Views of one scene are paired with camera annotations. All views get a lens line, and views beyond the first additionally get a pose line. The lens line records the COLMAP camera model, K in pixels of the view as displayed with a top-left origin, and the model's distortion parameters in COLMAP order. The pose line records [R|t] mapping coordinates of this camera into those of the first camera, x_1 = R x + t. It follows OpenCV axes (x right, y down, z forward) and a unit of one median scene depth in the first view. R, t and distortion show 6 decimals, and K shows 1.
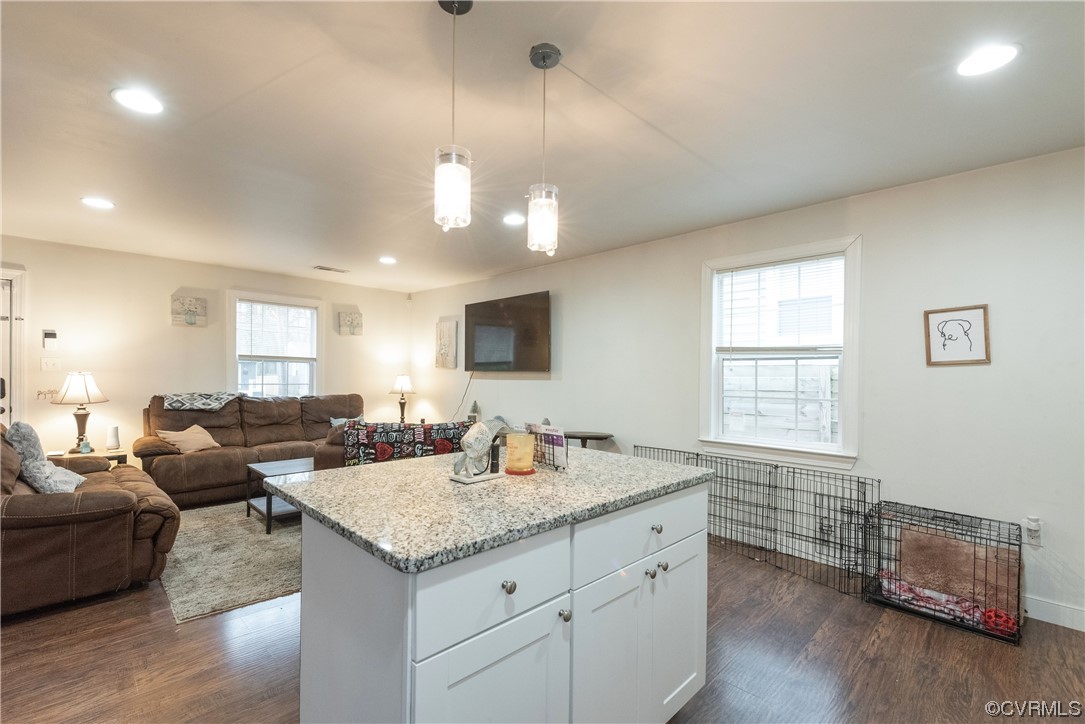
lens RADIAL K [[479.1, 0, 534.9], [0, 479.1, 374.9], [0, 0, 1]] dist [0.018672, -0.005921]
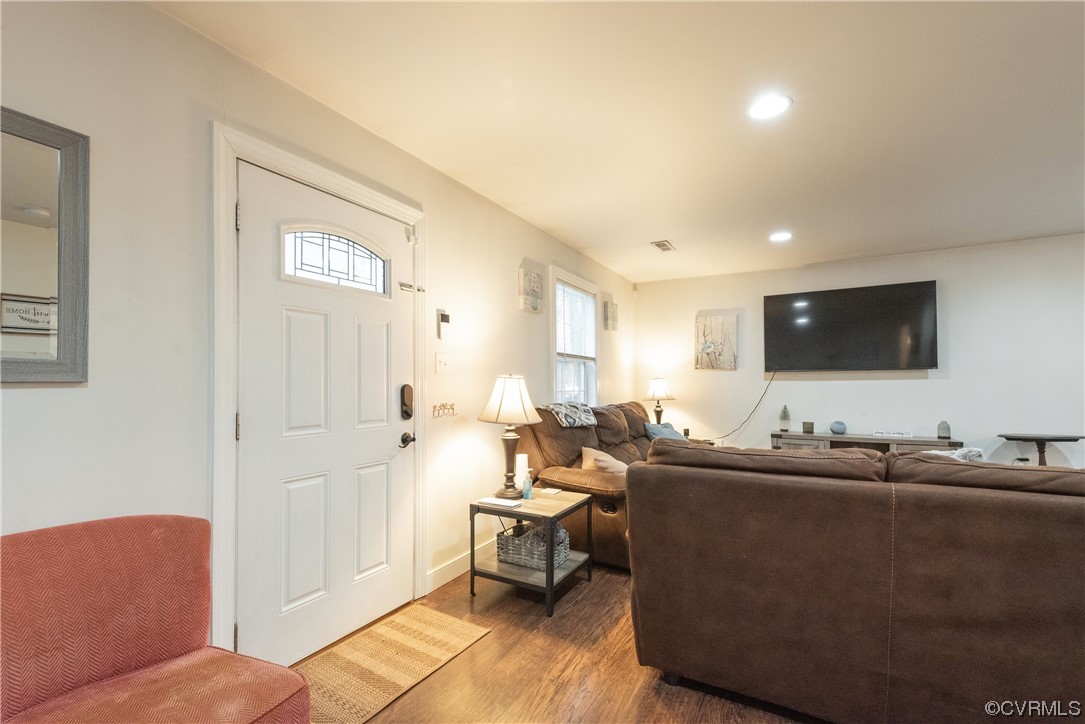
lens RADIAL K [[479.1, 0, 535.2], [0, 479.1, 375.7], [0, 0, 1]] dist [0.018672, -0.005921]
pose [[0.962657, -0.012400, 0.270441, -1.049852], [0.016364, 0.999789, -0.012406, 0.004291], [-0.270230, 0.016368, 0.962657, 0.357412]]
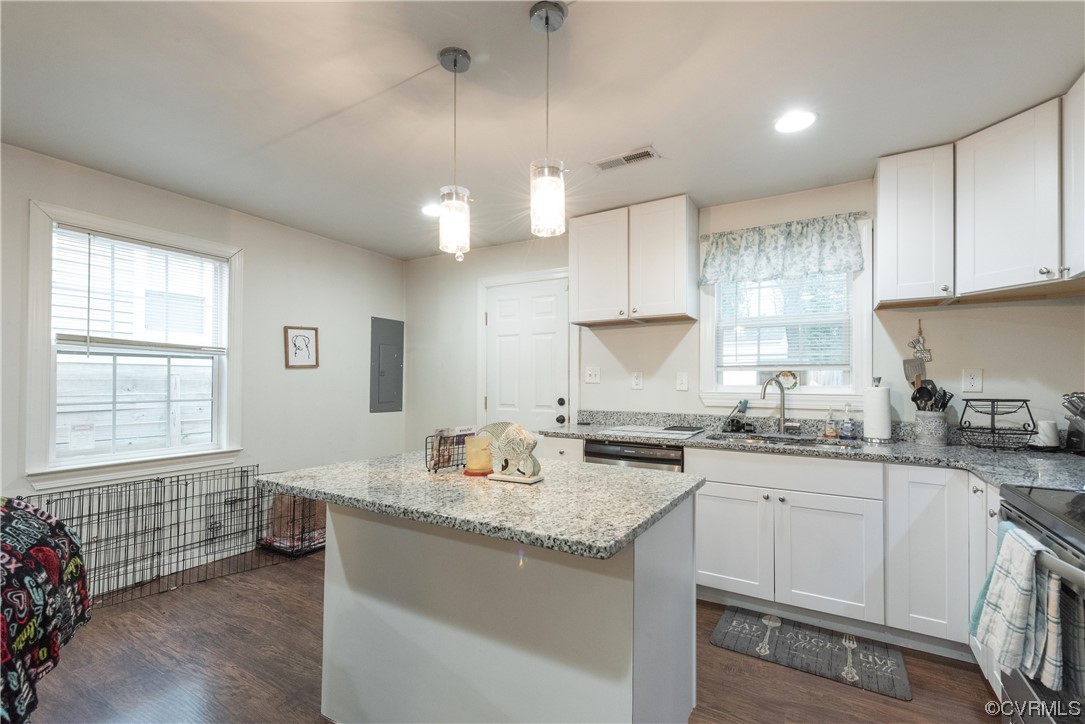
lens RADIAL K [[479.1, 0, 534.0], [0, 479.1, 374.7], [0, 0, 1]] dist [0.018672, -0.005921]
pose [[-0.241731, 0.000767, 0.970343, -0.389938], [-0.006087, 0.999979, -0.002307, -0.001584], [-0.970324, -0.006464, -0.241721, 0.423362]]
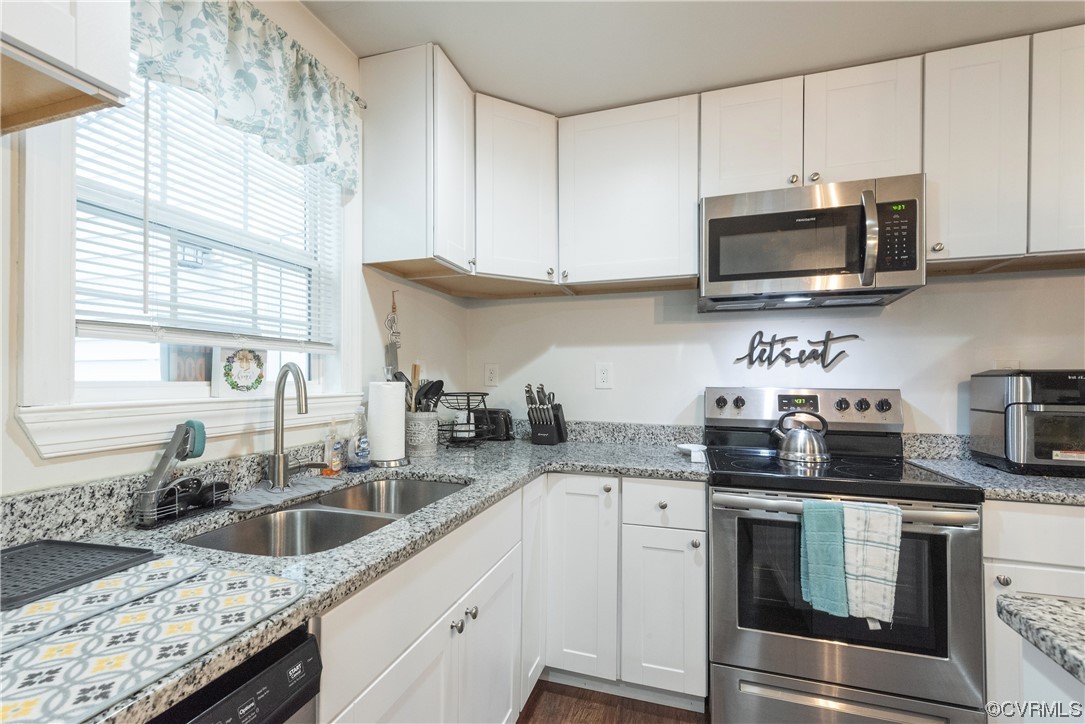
lens RADIAL K [[479.1, 0, 542.6], [0, 479.1, 372.5], [0, 0, 1]] dist [0.018672, -0.005921]
pose [[-0.883381, -0.019966, -0.468230, 0.161771], [-0.013952, 0.999770, -0.016310, 0.006666], [0.468448, -0.007875, -0.883456, 0.274517]]
